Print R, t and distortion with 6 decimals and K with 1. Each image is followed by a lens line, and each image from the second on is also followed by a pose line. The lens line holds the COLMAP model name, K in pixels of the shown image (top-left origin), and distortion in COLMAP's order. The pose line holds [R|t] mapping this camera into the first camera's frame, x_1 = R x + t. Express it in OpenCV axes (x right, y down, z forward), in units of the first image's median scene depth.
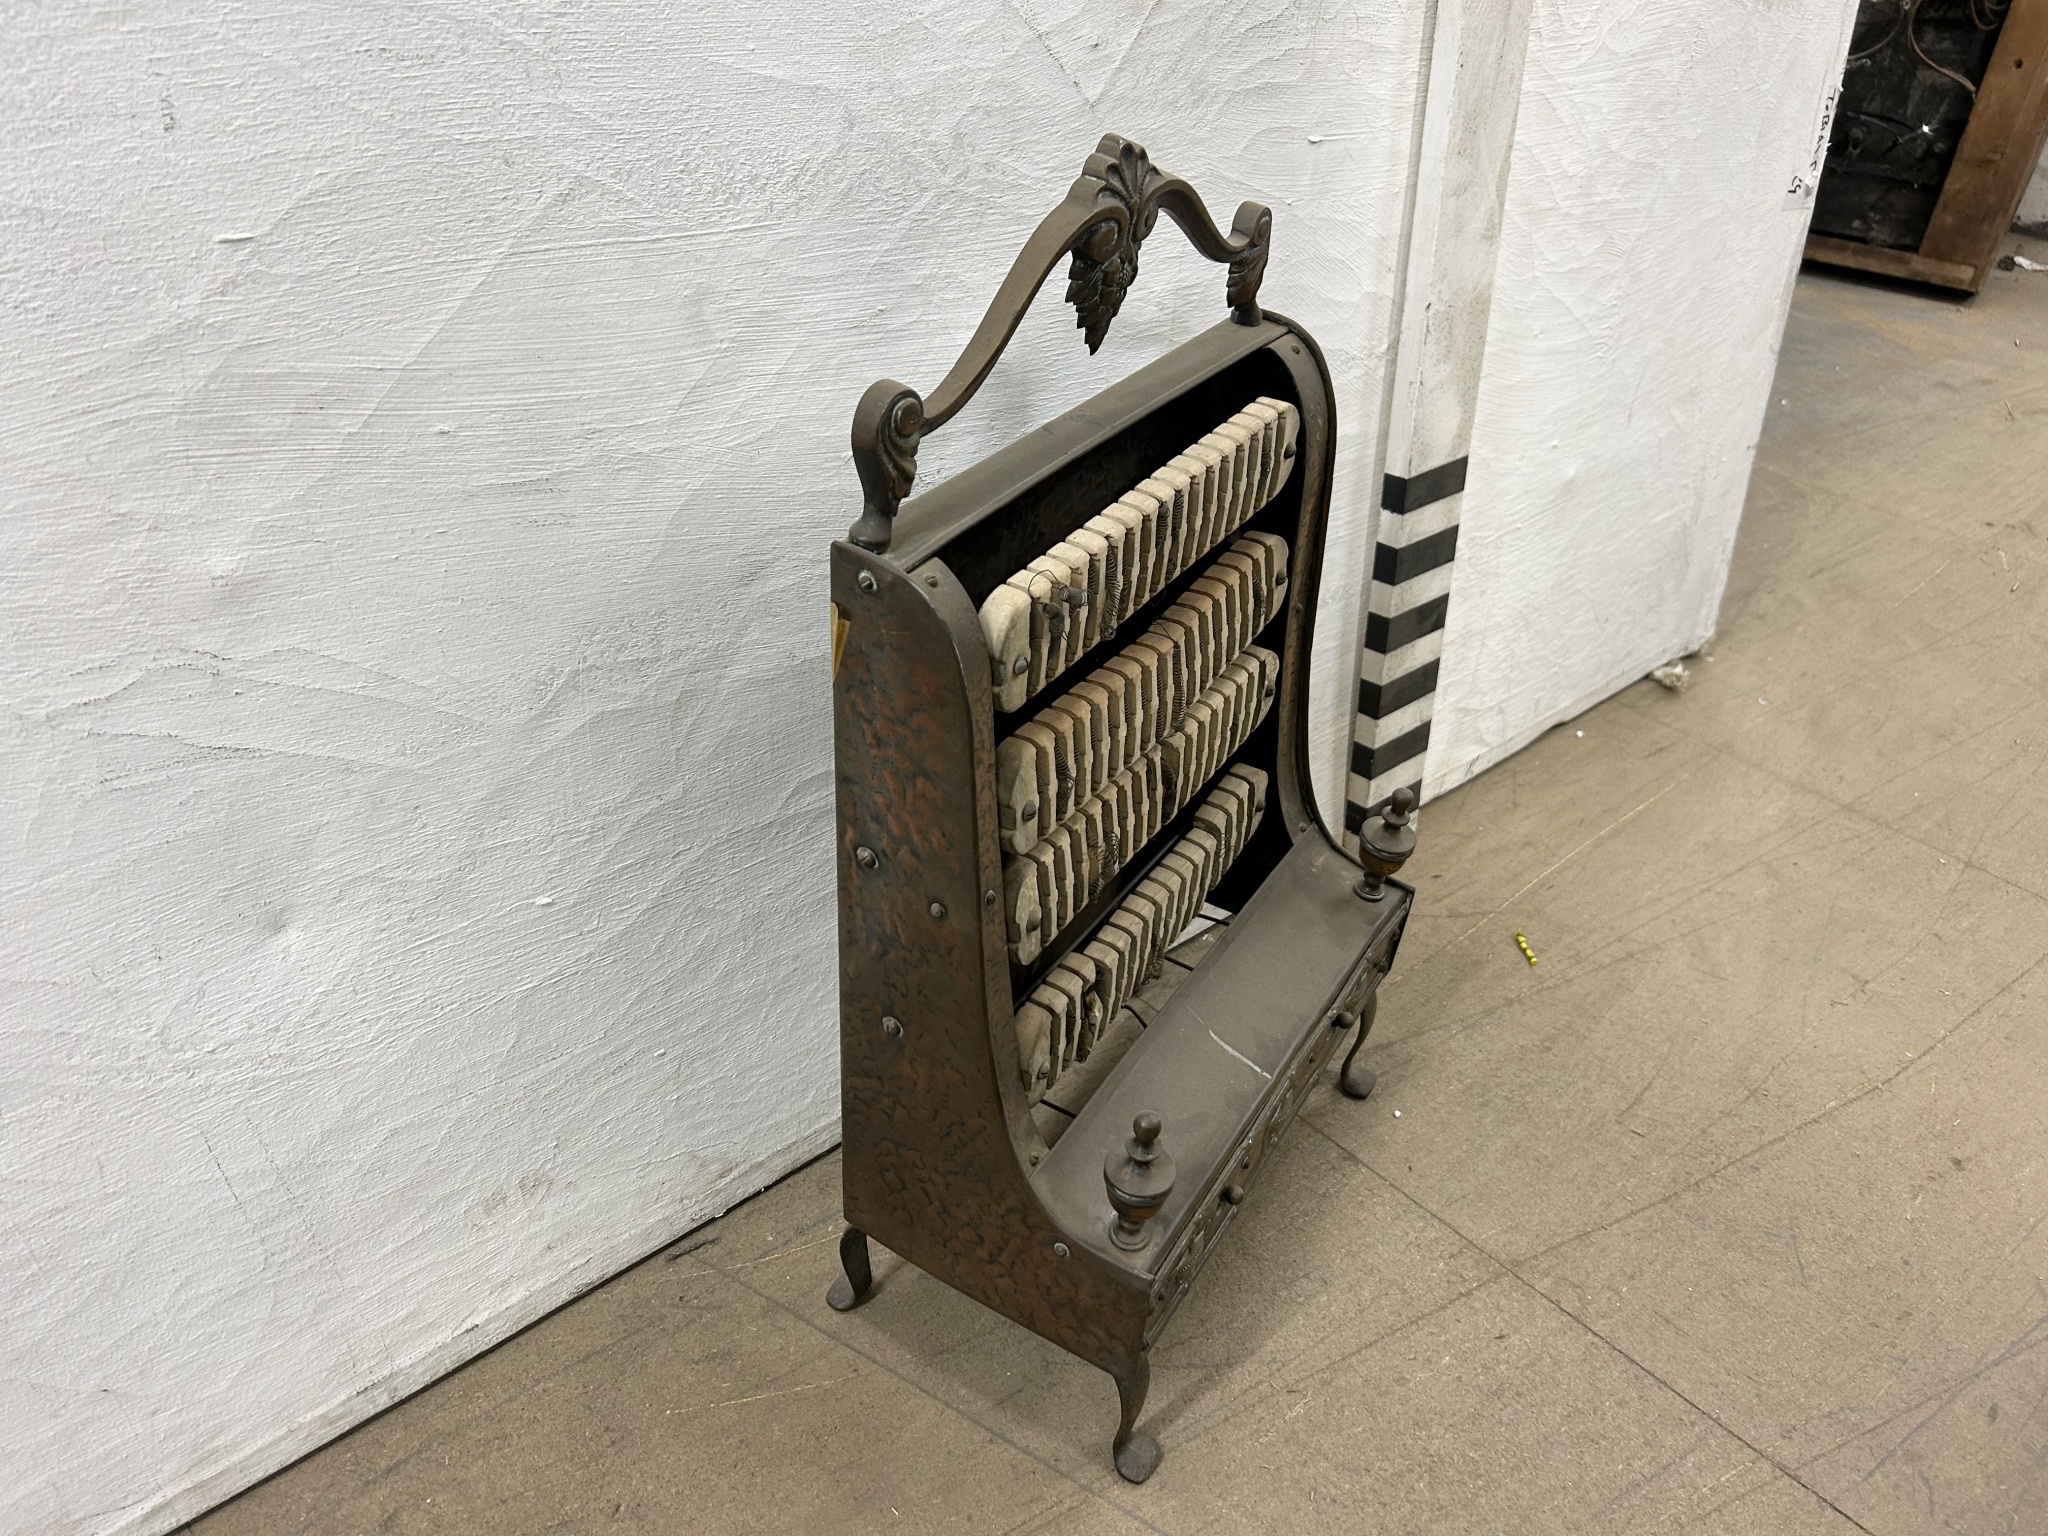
lens RADIAL K [[1565.9, 0, 1004.1], [0, 1565.9, 769.6], [0, 0, 1]] dist [0.010008, -0.000130]
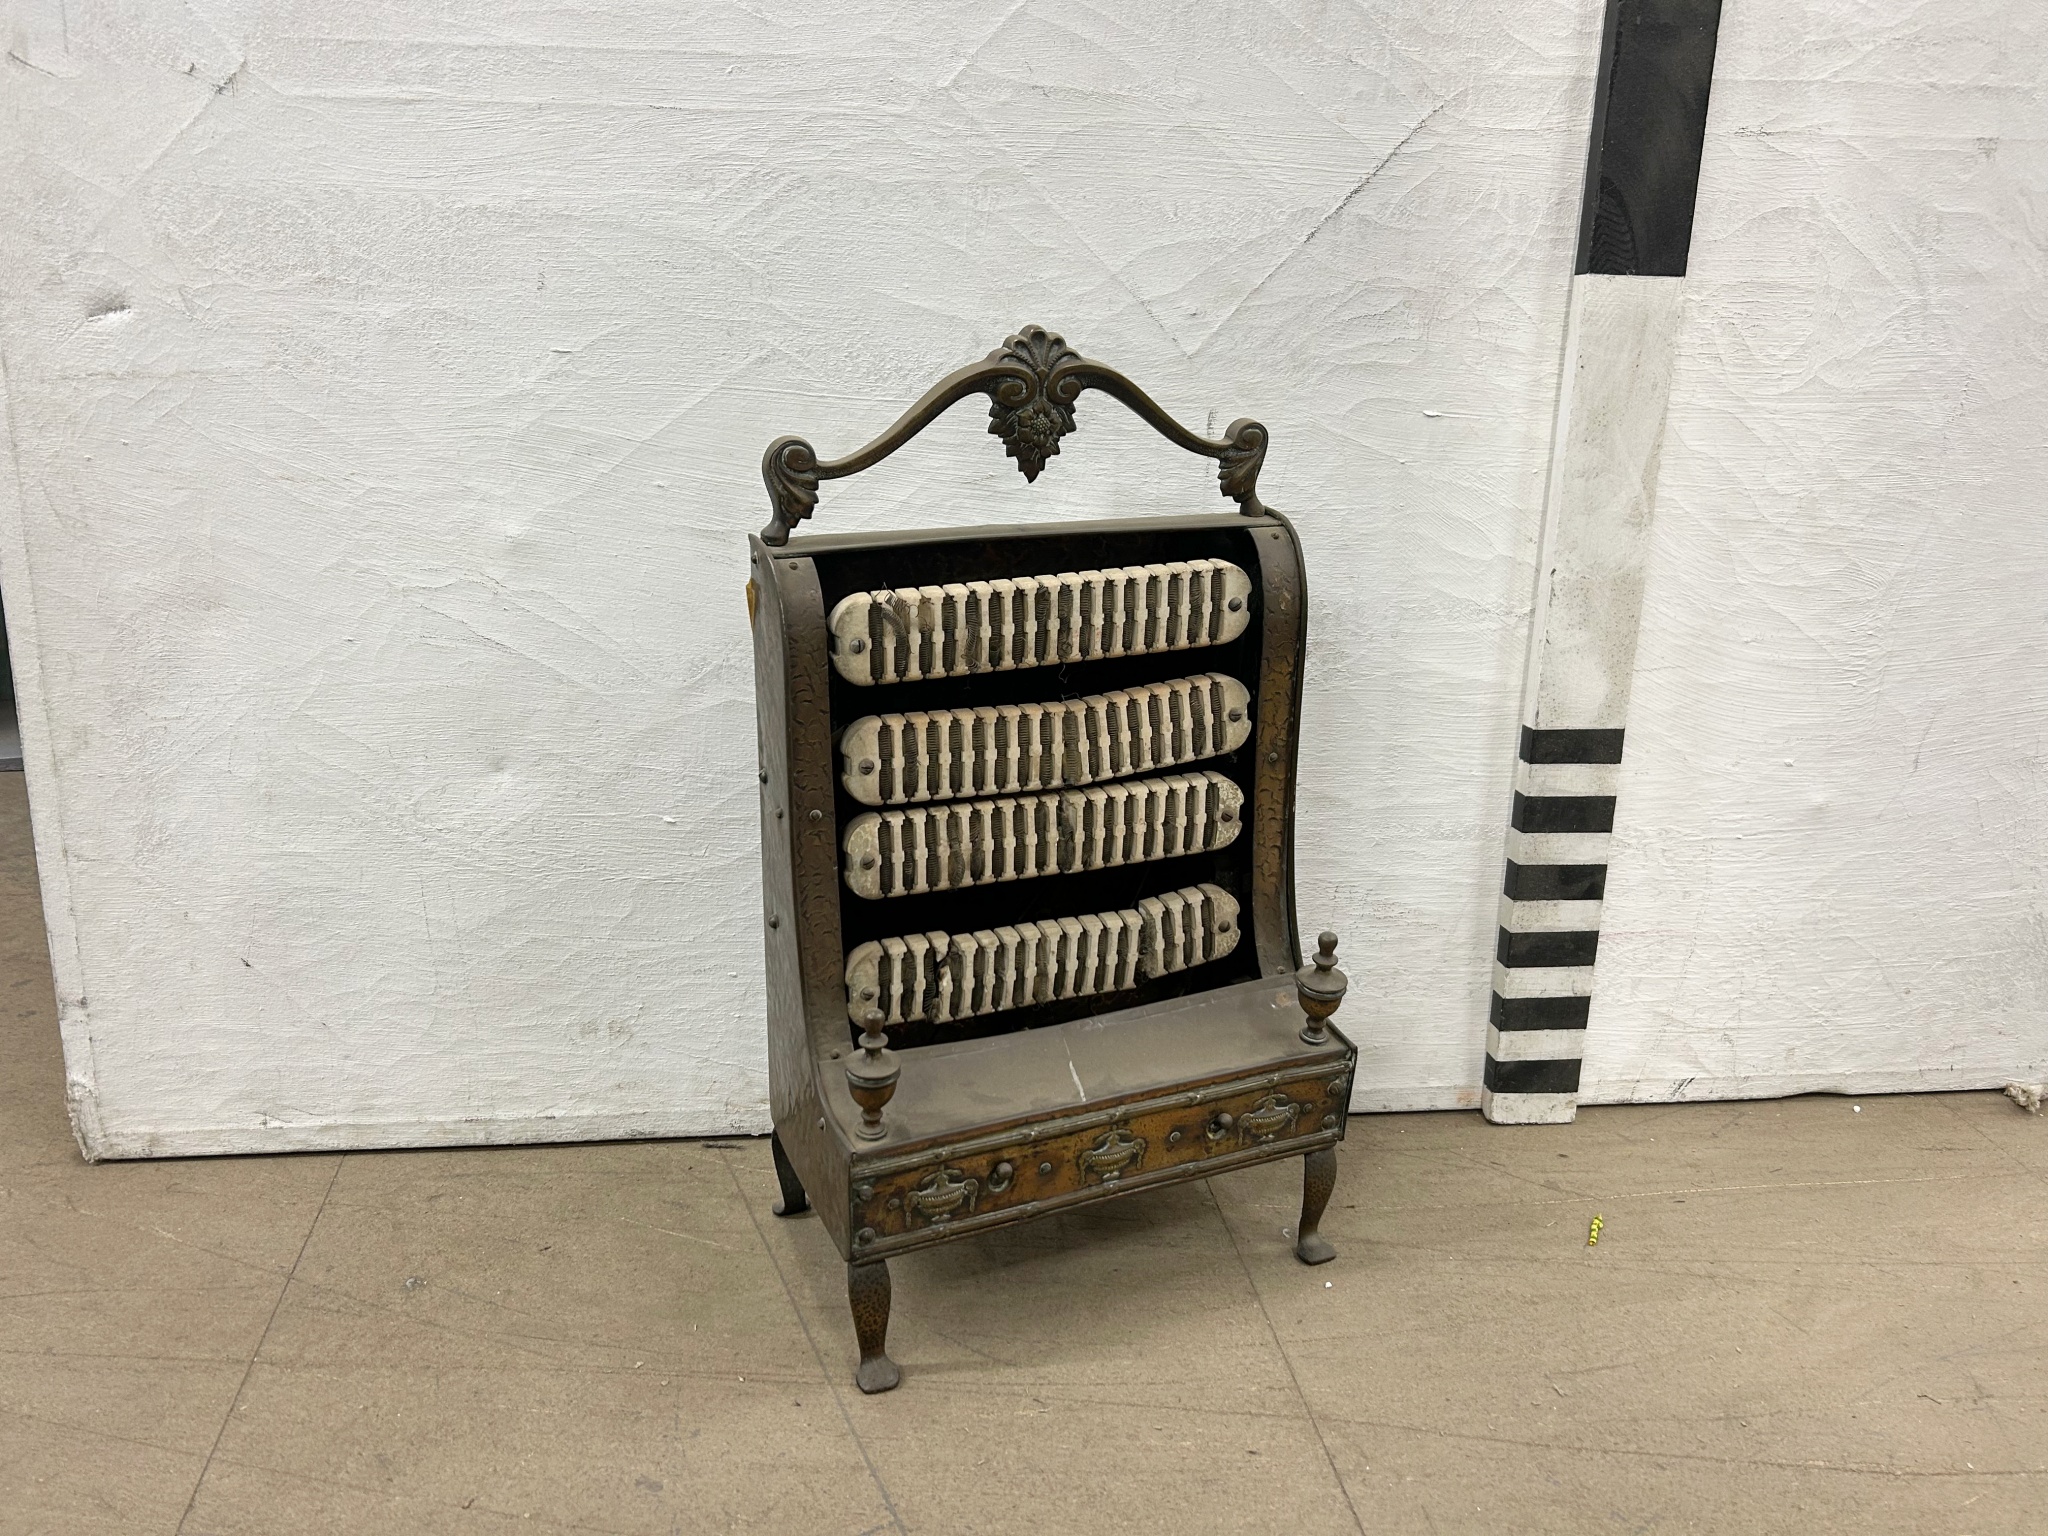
lens RADIAL K [[1562.8, 0, 1013.2], [0, 1562.8, 785.2], [0, 0, 1]] dist [0.024485, -0.029572]
pose [[0.826605, 0.177207, -0.534155, 0.689582], [-0.315595, 0.931808, -0.179256, 0.198275], [0.465965, 0.316751, 0.826163, -0.056567]]
